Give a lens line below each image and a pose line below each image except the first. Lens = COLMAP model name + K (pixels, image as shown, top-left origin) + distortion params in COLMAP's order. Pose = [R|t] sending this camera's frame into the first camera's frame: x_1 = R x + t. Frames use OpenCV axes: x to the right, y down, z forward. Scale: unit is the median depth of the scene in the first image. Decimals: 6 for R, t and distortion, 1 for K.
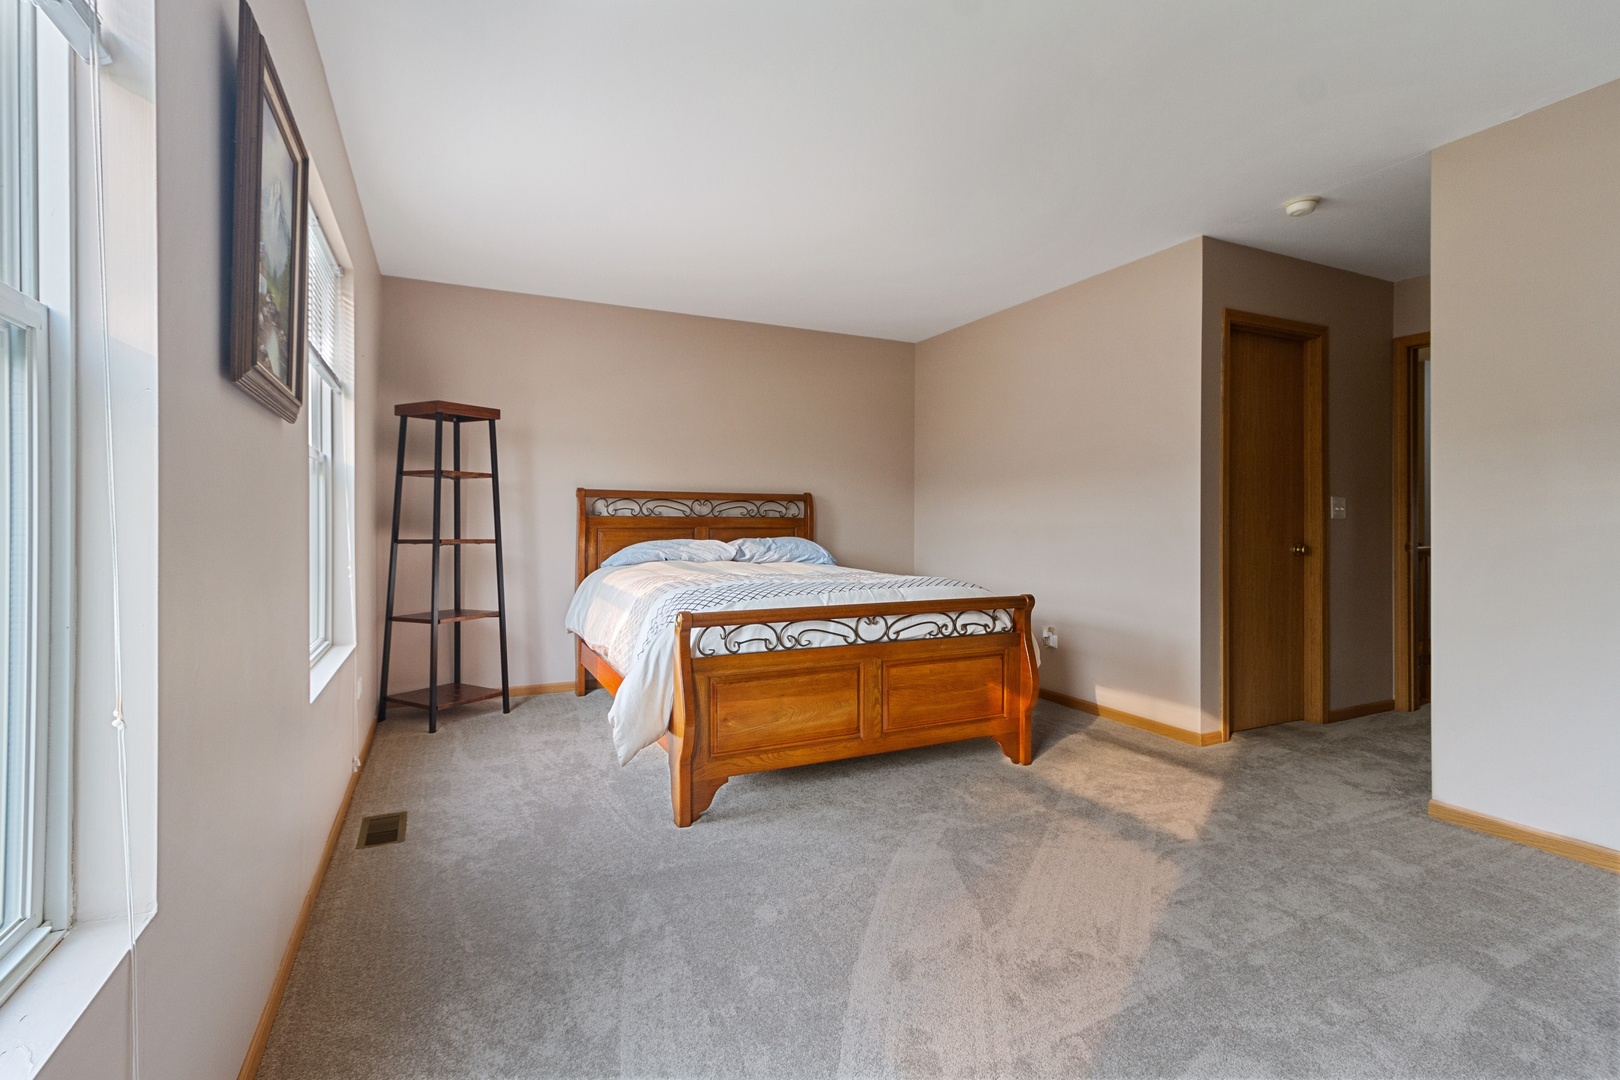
lens RADIAL K [[755.7, 0, 809.2], [0, 755.7, 527.8], [0, 0, 1]] dist [0.005626, 0.000032]
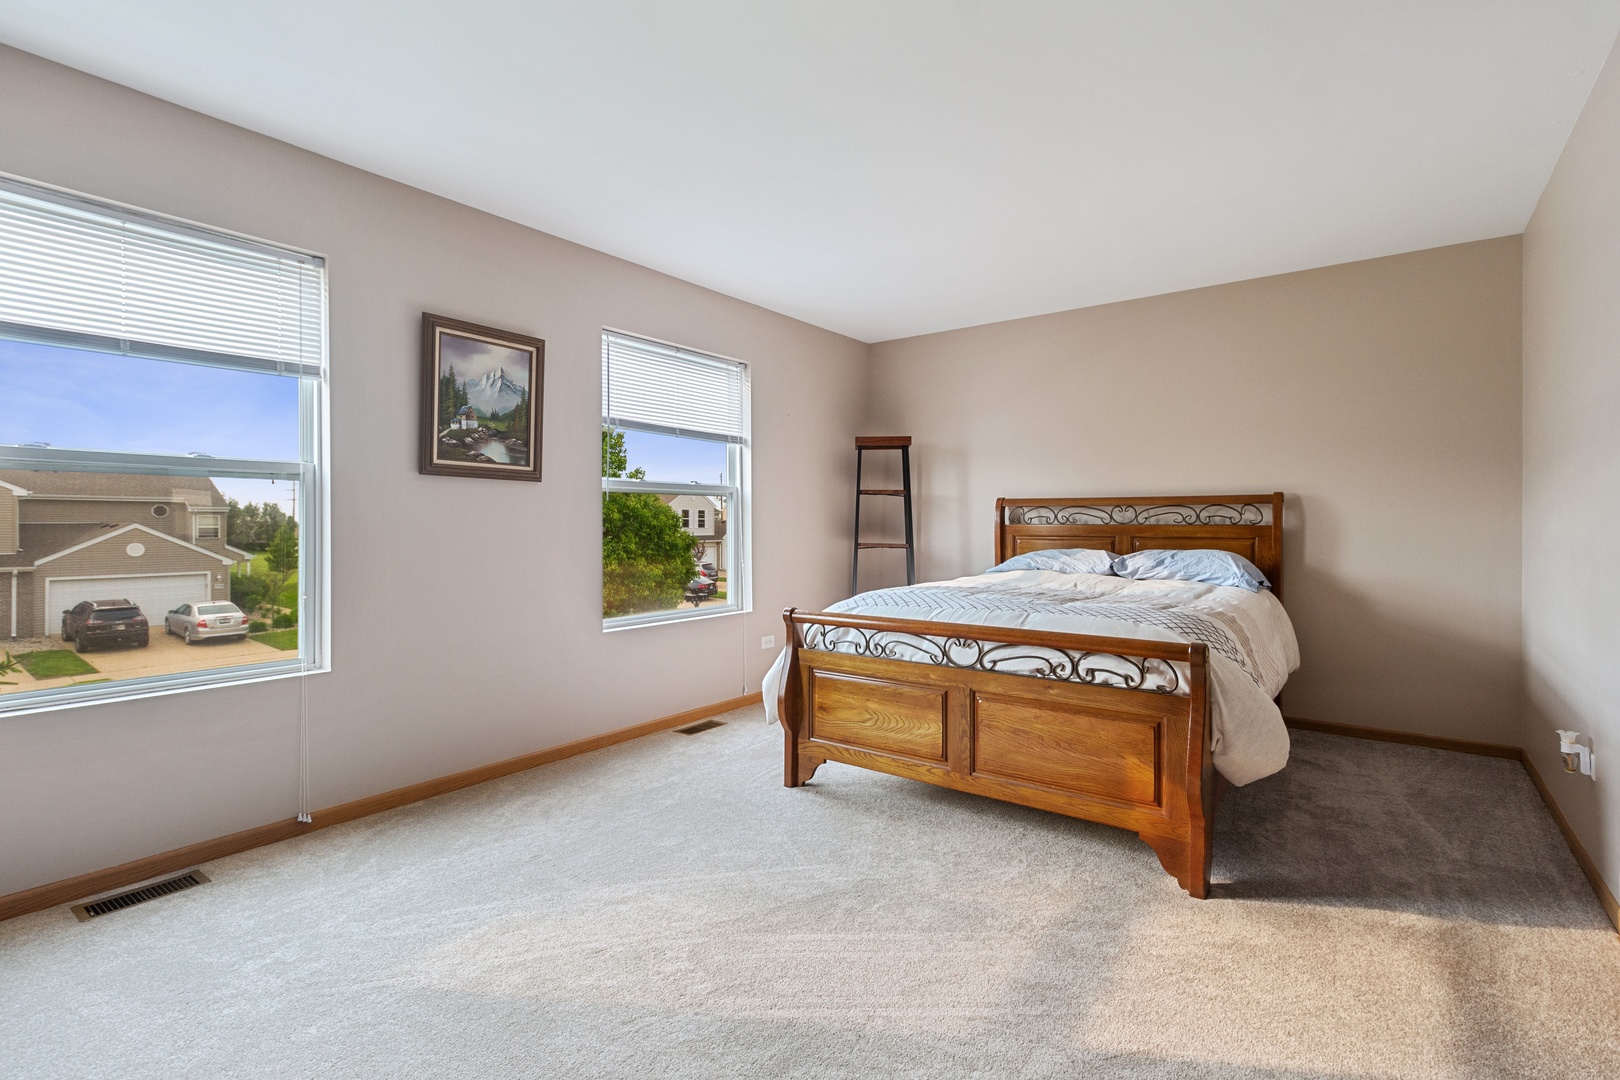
lens RADIAL K [[755.7, 0, 807.2], [0, 755.7, 533.9], [0, 0, 1]] dist [0.005626, 0.000032]
pose [[0.452002, 0.009902, -0.891962, 0.762474], [-0.006411, 0.999949, 0.007852, -0.012634], [0.891994, 0.002169, 0.452043, 0.405085]]
